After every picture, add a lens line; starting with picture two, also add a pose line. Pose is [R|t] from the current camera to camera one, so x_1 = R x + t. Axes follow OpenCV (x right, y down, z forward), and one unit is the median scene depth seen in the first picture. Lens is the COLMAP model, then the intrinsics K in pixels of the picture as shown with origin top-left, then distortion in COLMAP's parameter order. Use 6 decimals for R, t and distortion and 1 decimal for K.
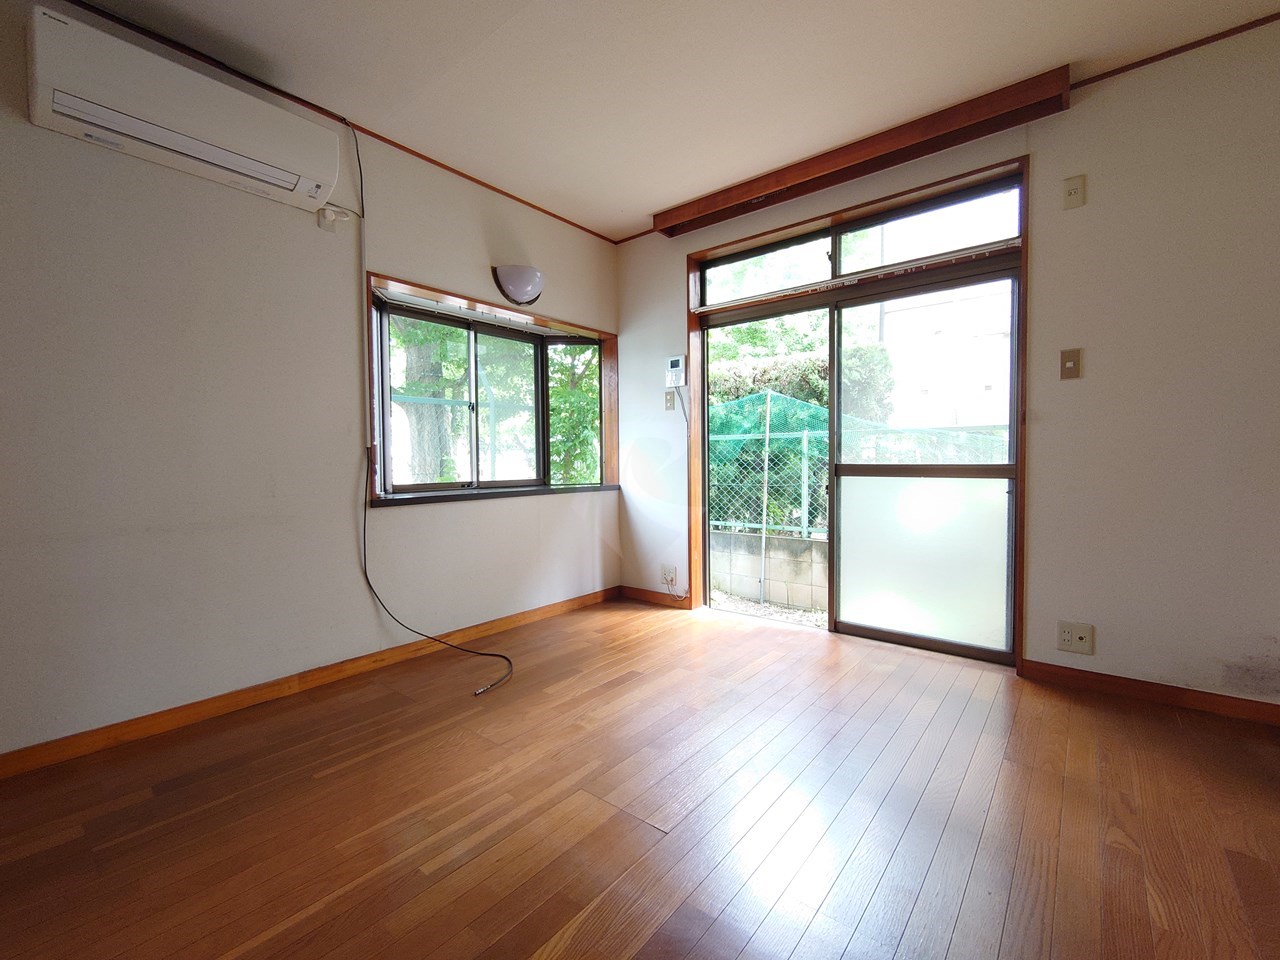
lens RADIAL K [[552.4, 0, 640.0], [0, 552.4, 474.2], [0, 0, 1]] dist [-0.001252, -0.000844]
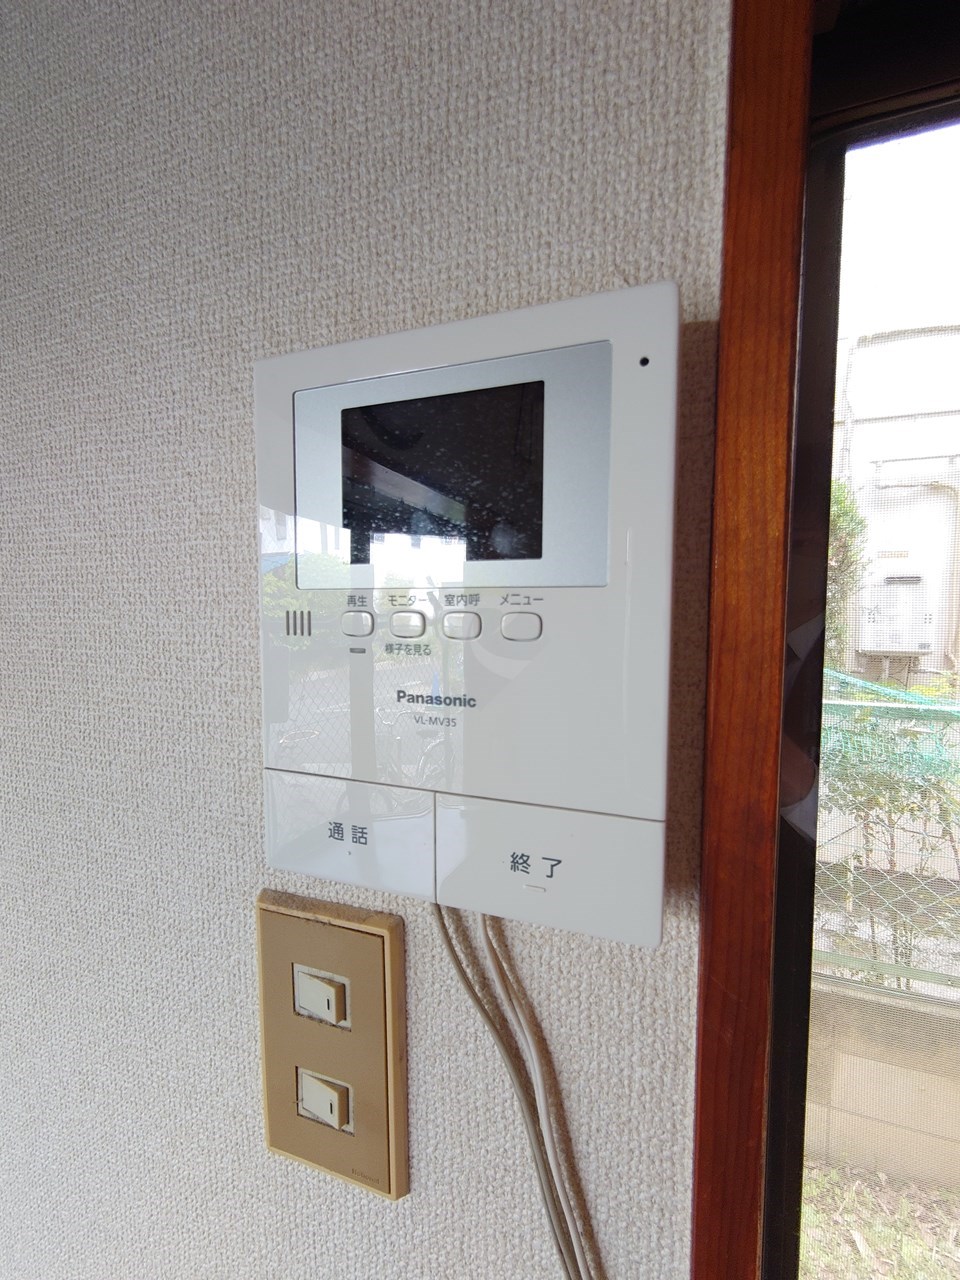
lens RADIAL K [[552.4, 0, 476.8], [0, 552.4, 644.6], [0, 0, 1]] dist [-0.001252, -0.000844]
pose [[0.948435, -0.015121, 0.316611, 0.033775], [-0.001495, 0.998637, 0.052172, -0.125195], [-0.316968, -0.049955, 0.947120, 0.631265]]
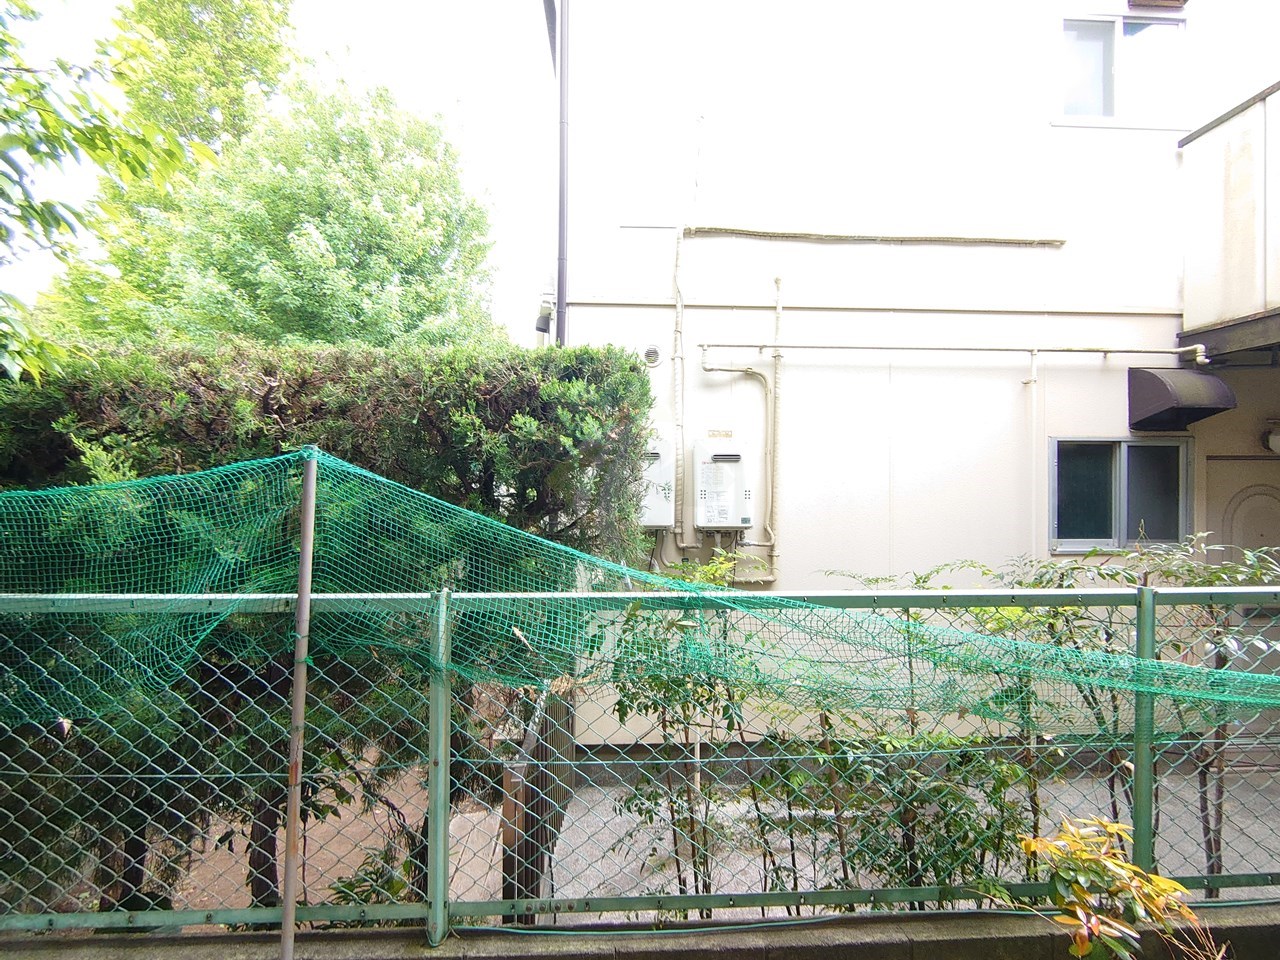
lens RADIAL K [[552.4, 0, 641.2], [0, 552.4, 476.6], [0, 0, 1]] dist [-0.001252, -0.000844]
pose [[0.744970, 0.016340, 0.666897, 0.164510], [0.003967, 0.999574, -0.028922, -0.125605], [-0.667086, 0.024192, 0.744588, 0.651804]]
